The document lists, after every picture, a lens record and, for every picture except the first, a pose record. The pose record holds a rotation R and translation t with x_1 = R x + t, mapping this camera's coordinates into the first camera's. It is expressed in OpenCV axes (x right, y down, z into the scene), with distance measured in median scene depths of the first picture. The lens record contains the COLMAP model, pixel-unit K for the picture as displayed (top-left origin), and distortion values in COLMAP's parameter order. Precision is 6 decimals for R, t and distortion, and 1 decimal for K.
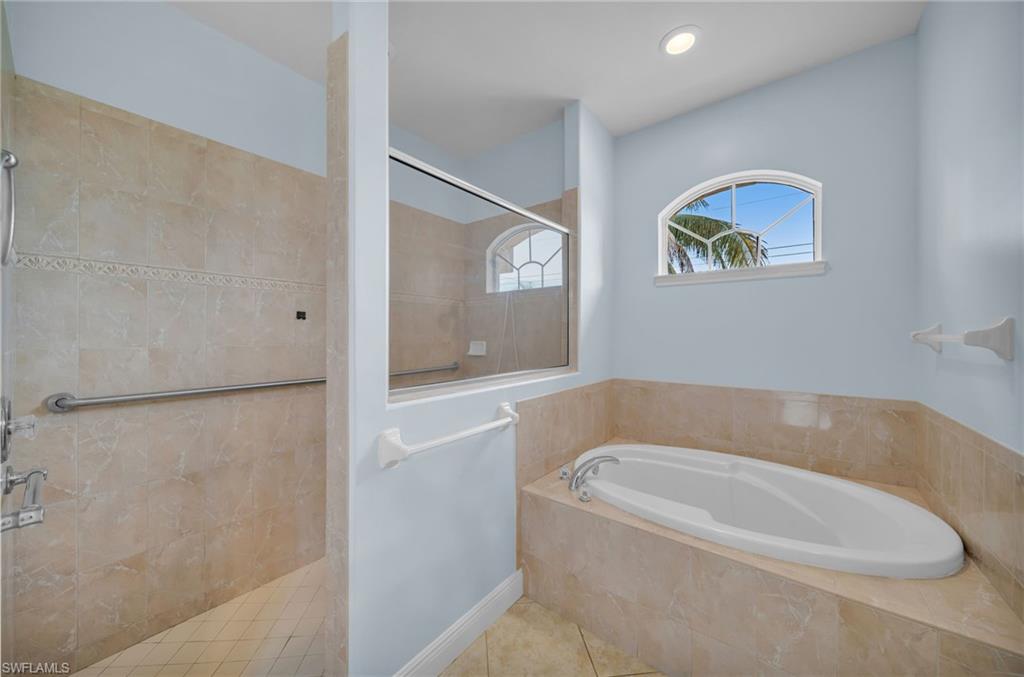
lens RADIAL K [[356.0, 0, 512.4], [0, 356.0, 337.5], [0, 0, 1]] dist [0.000830, -0.000057]
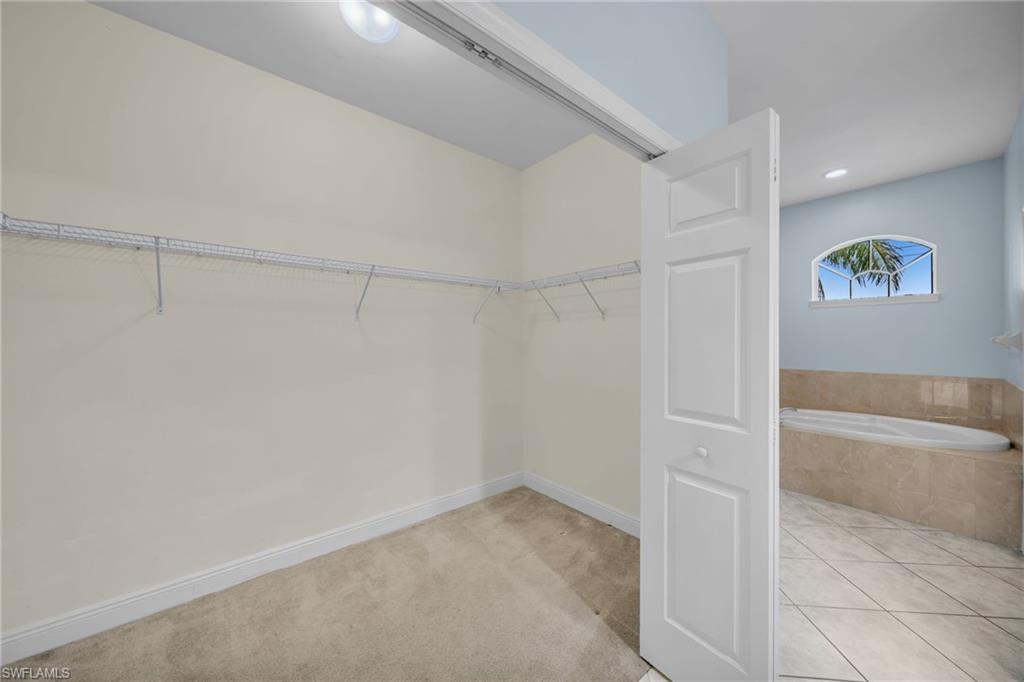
lens RADIAL K [[360.1, 0, 508.5], [0, 360.1, 343.2], [0, 0, 1]] dist [0.001640, -0.001366]
pose [[0.976893, -0.003492, -0.213700, -0.588630], [0.004221, 0.999987, 0.002951, -0.001699], [0.213687, -0.003785, 0.976895, -0.872628]]
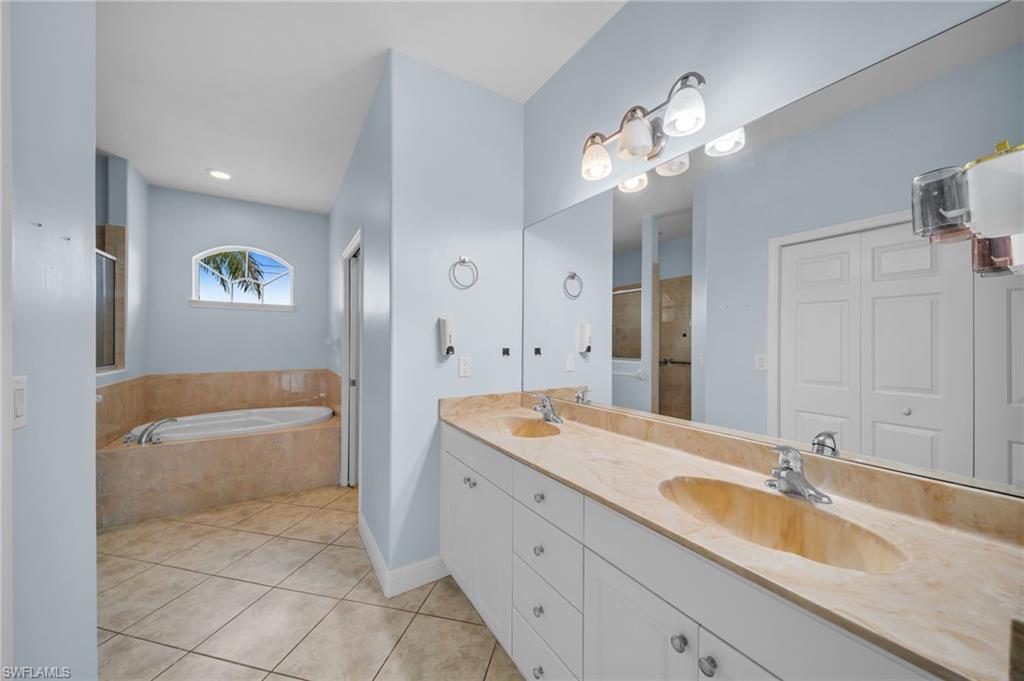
lens RADIAL K [[360.1, 0, 510.4], [0, 360.1, 340.8], [0, 0, 1]] dist [0.001640, -0.001366]
pose [[0.336087, 0.003585, 0.941824, -0.579759], [0.000371, 0.999992, -0.003938, -0.000225], [-0.941831, 0.001673, 0.336083, -0.765068]]
